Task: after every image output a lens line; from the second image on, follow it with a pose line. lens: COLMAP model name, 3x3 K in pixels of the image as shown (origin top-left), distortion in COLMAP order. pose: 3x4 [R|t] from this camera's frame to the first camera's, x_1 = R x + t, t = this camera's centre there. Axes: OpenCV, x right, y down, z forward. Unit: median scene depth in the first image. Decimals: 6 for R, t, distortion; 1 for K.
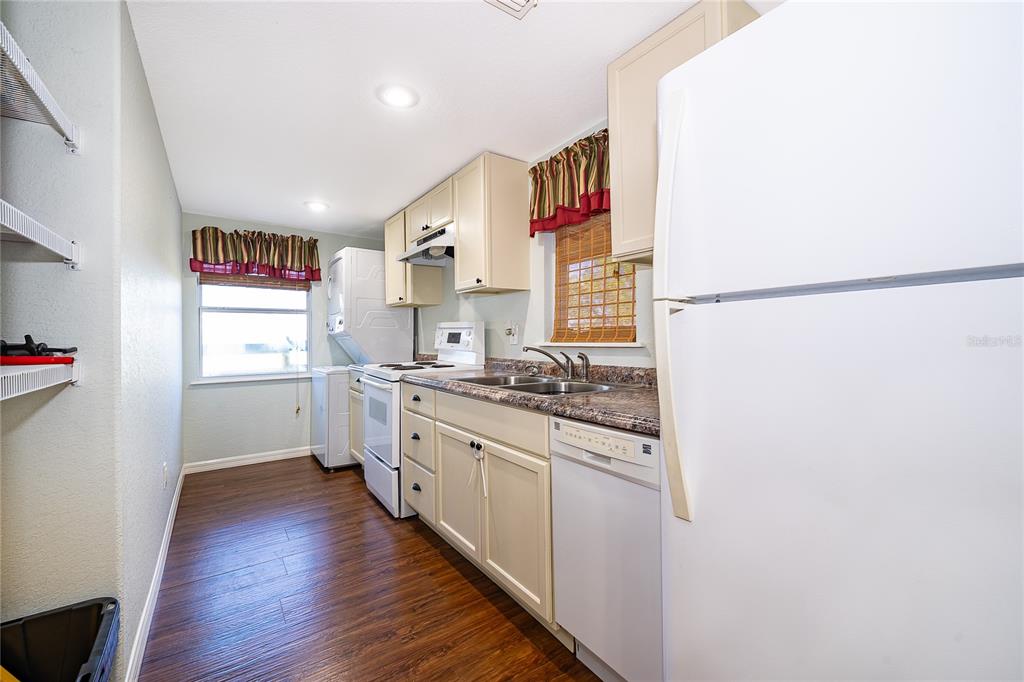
lens RADIAL K [[421.1, 0, 508.1], [0, 421.1, 338.5], [0, 0, 1]] dist [0.000490, 0.000021]
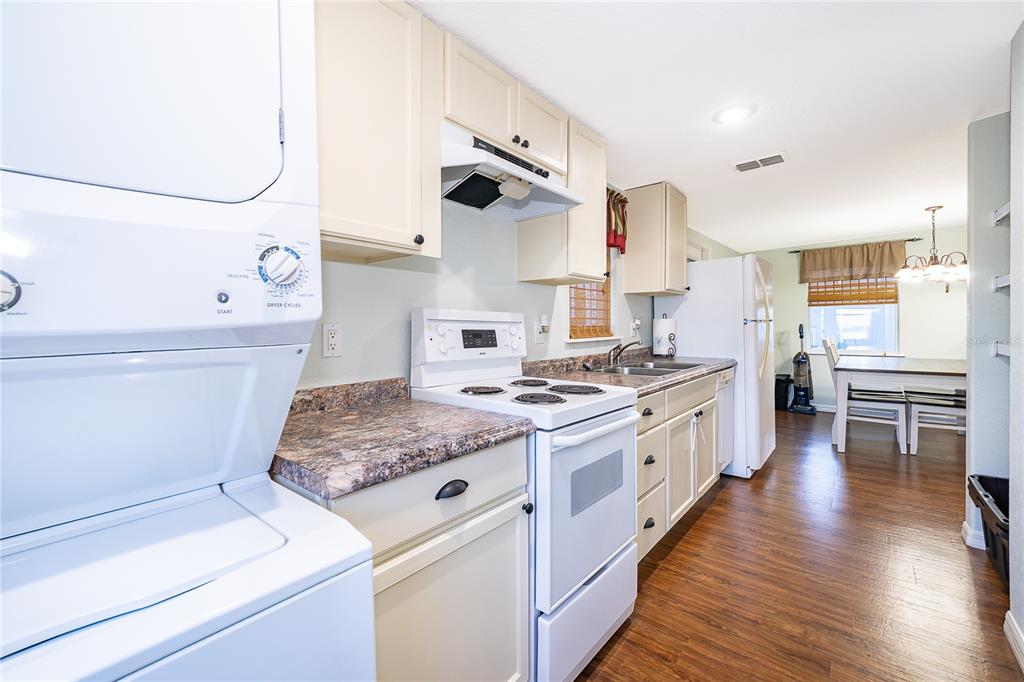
lens RADIAL K [[421.1, 0, 507.3], [0, 421.1, 332.1], [0, 0, 1]] dist [0.000490, 0.000021]
pose [[-0.260052, -0.002756, 0.965591, -0.843112], [0.013599, 0.999886, 0.006516, -0.015863], [-0.965499, 0.014826, -0.259985, 1.345634]]
